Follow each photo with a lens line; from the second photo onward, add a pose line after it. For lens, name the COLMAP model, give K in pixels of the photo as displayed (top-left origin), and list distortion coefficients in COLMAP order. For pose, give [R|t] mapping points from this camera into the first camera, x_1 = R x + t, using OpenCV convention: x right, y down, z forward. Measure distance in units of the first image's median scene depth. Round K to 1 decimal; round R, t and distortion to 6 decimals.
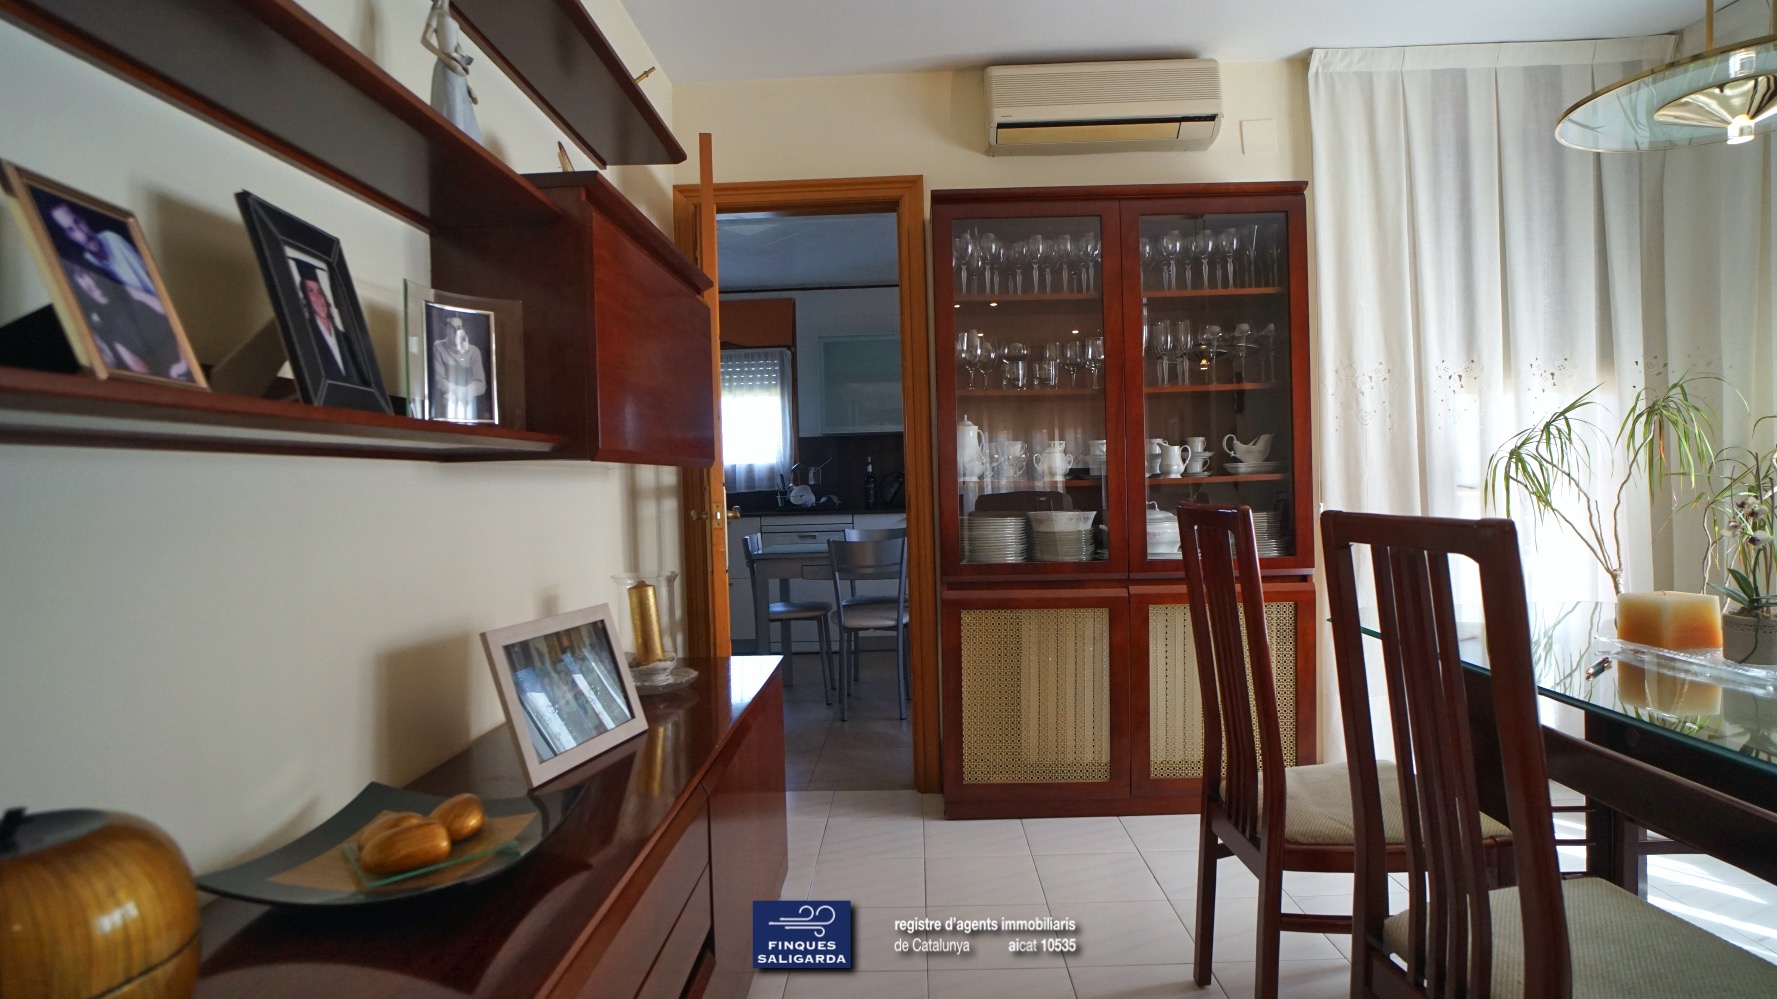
lens RADIAL K [[915.0, 0, 888.5], [0, 915.0, 499.5], [0, 0, 1]] dist [-0.053198, 0.028227]
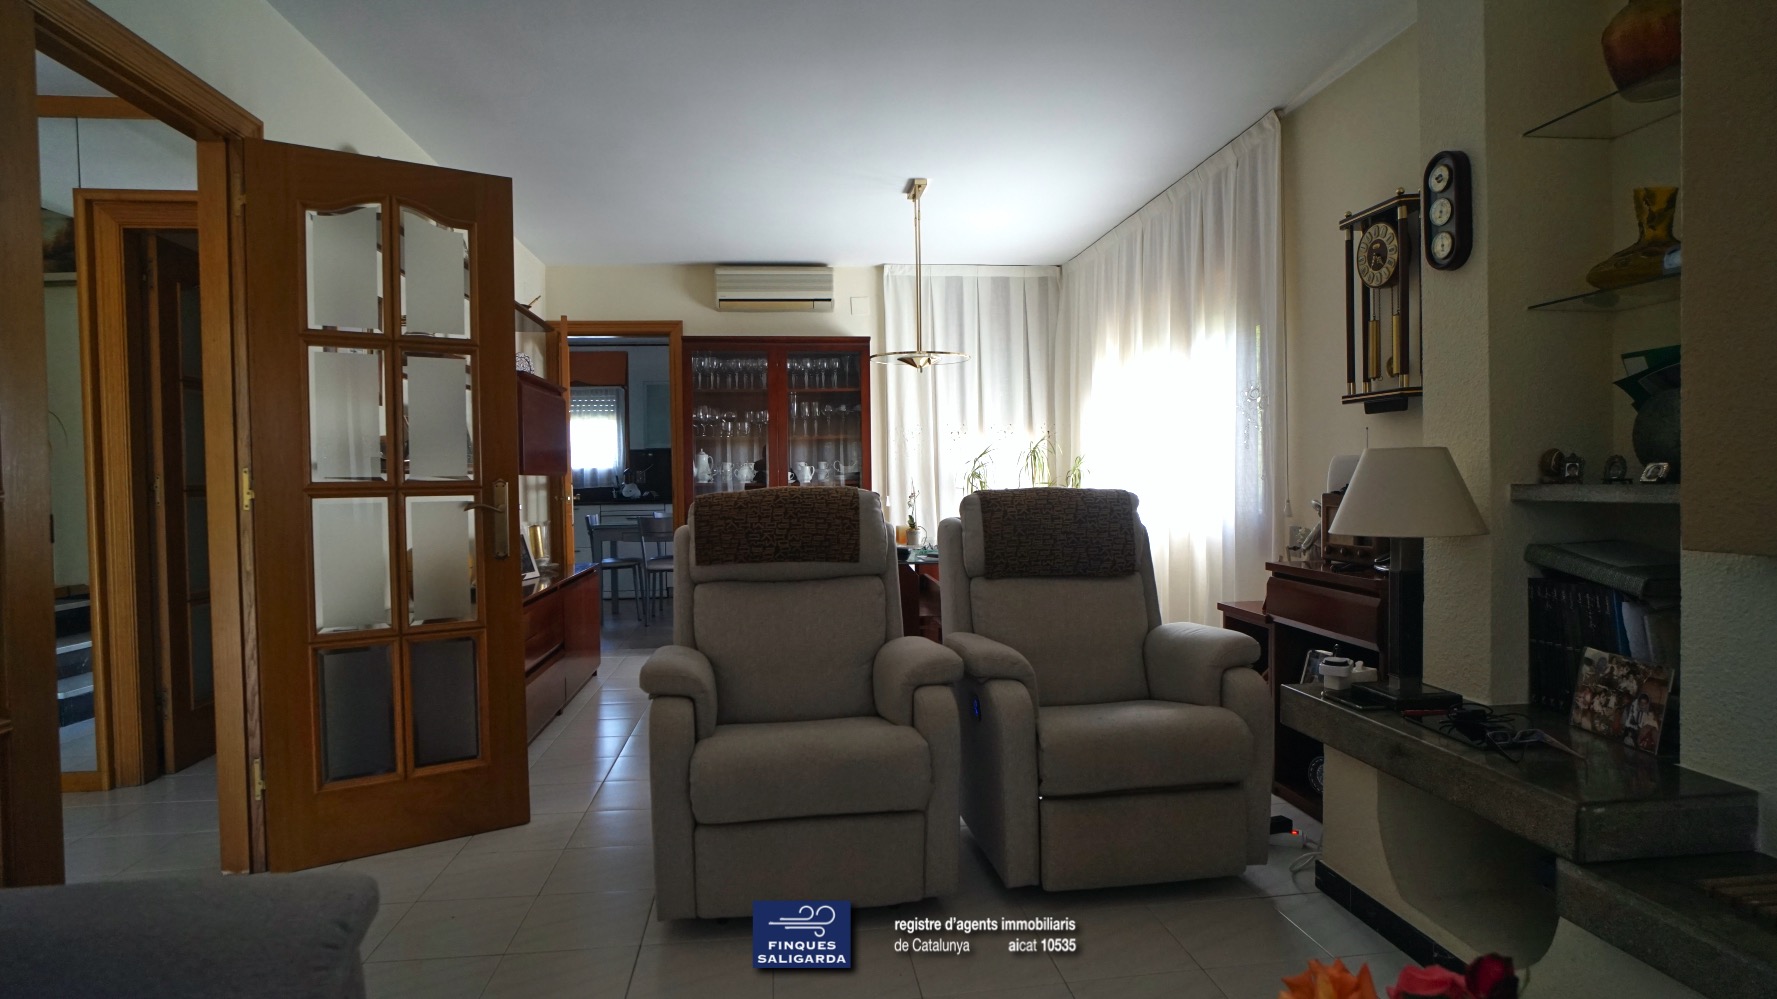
lens RADIAL K [[915.0, 0, 888.5], [0, 915.0, 499.5], [0, 0, 1]] dist [-0.053198, 0.028227]
pose [[0.988823, 0.008216, 0.148867, 0.187417], [-0.008417, 0.999964, 0.000723, 0.010512], [-0.148856, -0.001968, 0.988857, -0.962053]]
